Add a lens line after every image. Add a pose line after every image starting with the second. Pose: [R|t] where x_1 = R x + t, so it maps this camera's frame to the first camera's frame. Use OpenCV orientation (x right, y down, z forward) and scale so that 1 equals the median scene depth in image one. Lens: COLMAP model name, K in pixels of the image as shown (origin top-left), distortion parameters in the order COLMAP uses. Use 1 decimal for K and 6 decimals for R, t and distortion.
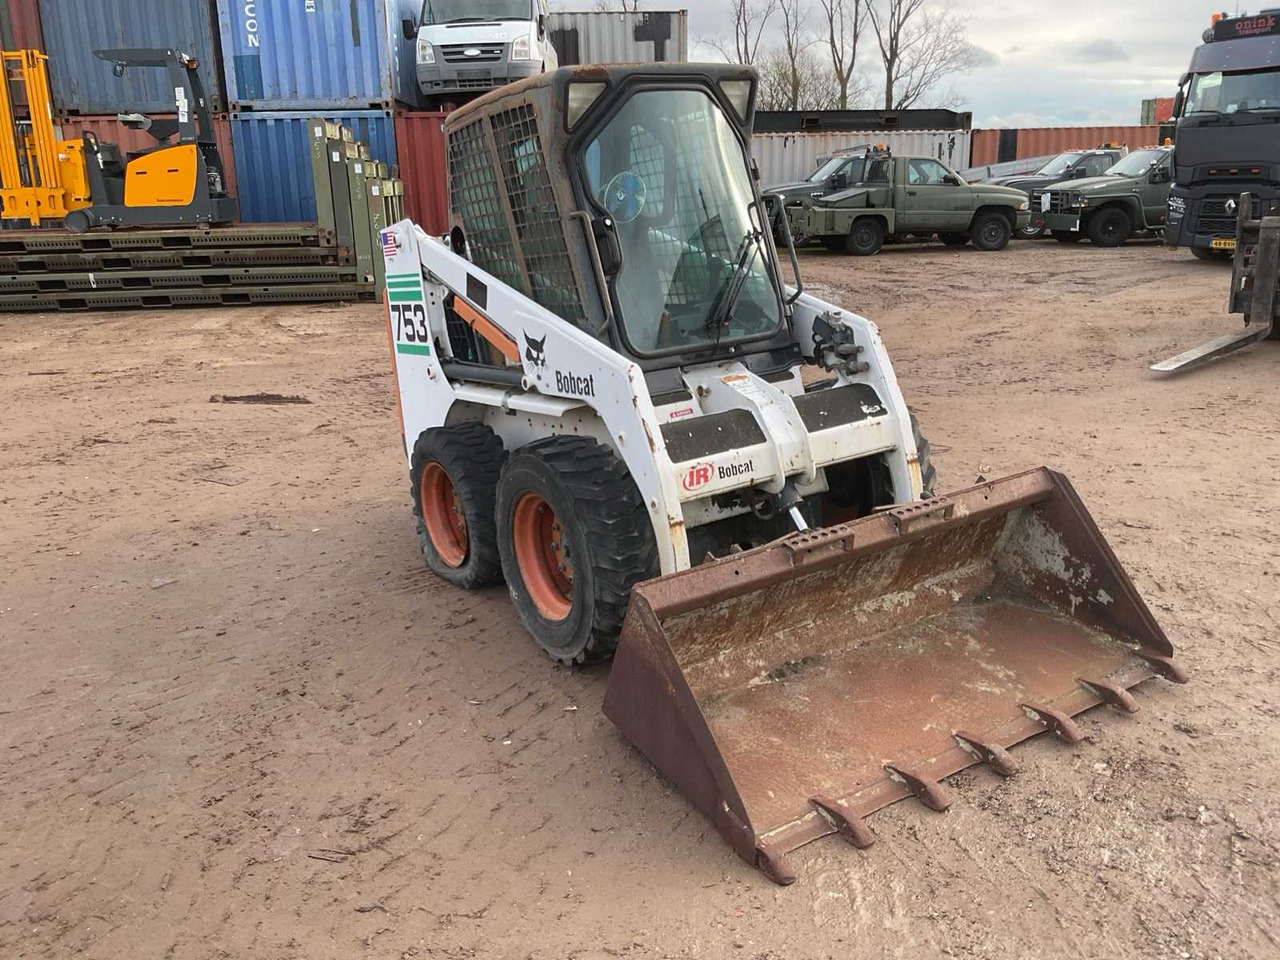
lens RADIAL K [[959.1, 0, 643.5], [0, 959.1, 474.1], [0, 0, 1]] dist [0.069671, -0.096228]
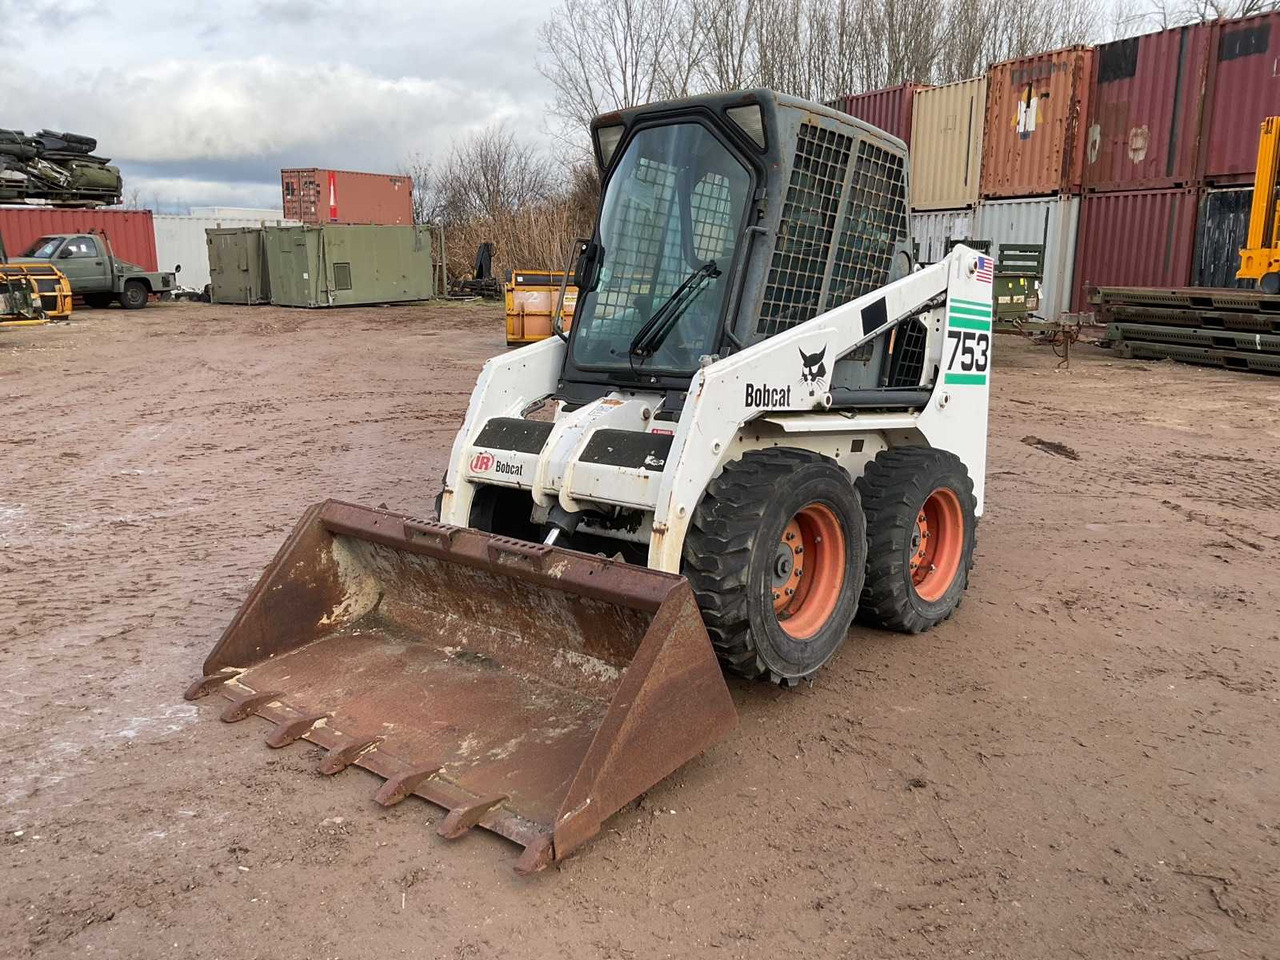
lens RADIAL K [[959.1, 0, 643.5], [0, 959.1, 474.1], [0, 0, 1]] dist [0.069671, -0.096228]
pose [[0.355717, 0.235239, -0.904504, 1.047067], [-0.291106, 0.947548, 0.131949, -0.172177], [0.888100, 0.216370, 0.405539, 0.636265]]
